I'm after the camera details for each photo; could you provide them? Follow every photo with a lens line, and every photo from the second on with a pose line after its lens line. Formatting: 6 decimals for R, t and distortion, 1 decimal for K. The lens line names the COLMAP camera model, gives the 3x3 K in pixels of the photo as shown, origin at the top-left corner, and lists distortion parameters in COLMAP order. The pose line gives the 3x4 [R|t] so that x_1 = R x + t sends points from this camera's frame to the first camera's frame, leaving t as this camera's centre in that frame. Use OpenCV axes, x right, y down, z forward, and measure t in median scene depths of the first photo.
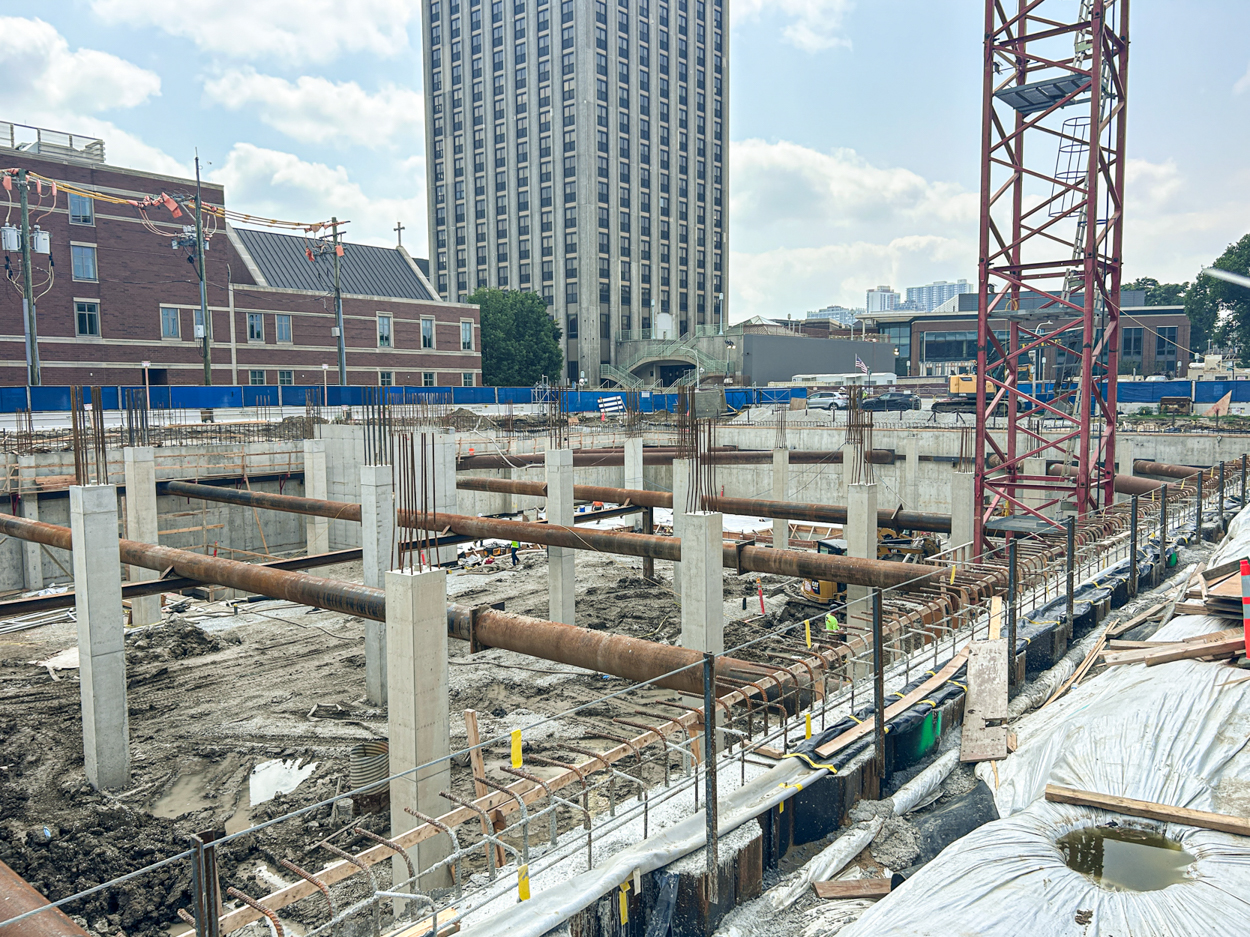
lens RADIAL K [[928.7, 0, 625.0], [0, 928.7, 468.5], [0, 0, 1]] dist [0.016447, -0.003222]
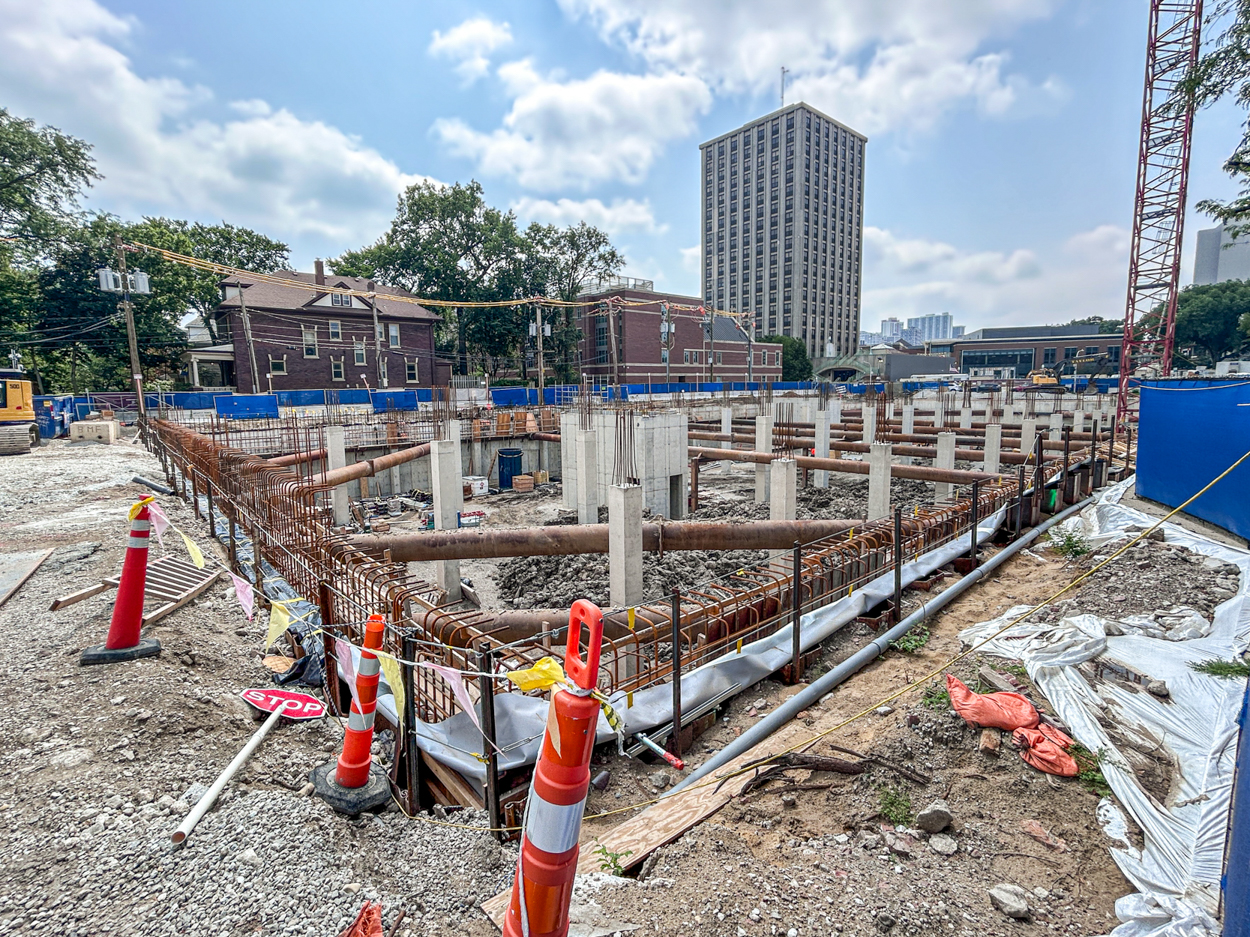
lens RADIAL K [[550.2, 0, 625.0], [0, 550.2, 468.5], [0, 0, 1]] dist [-0.024922, 0.000075]
pose [[0.986810, 0.014305, -0.161247, -0.317326], [-0.003343, 0.997677, 0.068046, 0.028903], [0.161845, -0.066610, 0.984566, -0.349772]]
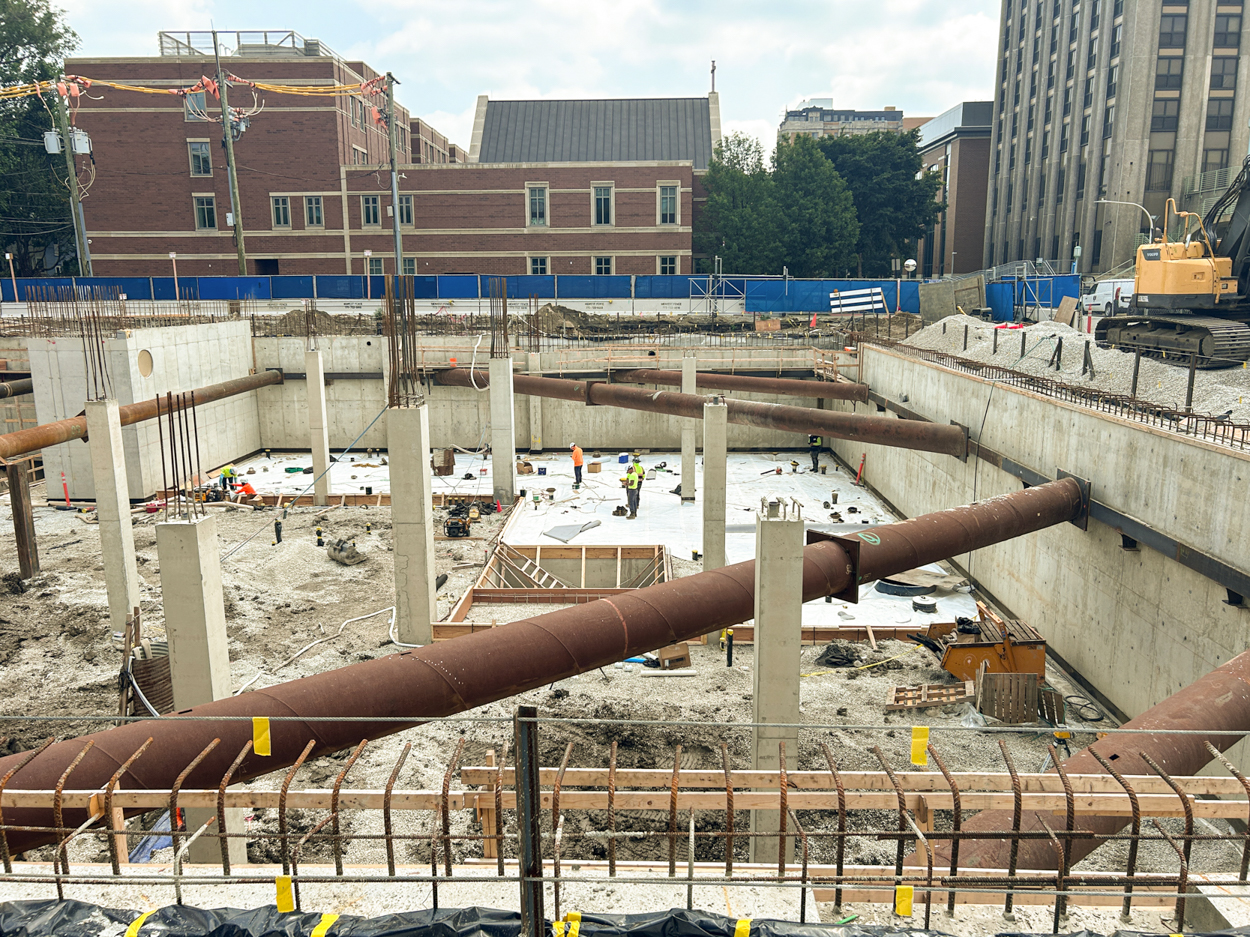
lens RADIAL K [[928.7, 0, 625.0], [0, 928.7, 468.5], [0, 0, 1]] dist [0.016447, -0.003222]
pose [[0.628332, 0.156001, -0.762144, 0.420568], [-0.060852, 0.986542, 0.151764, -0.045559], [0.775562, -0.048980, 0.629368, 0.498194]]
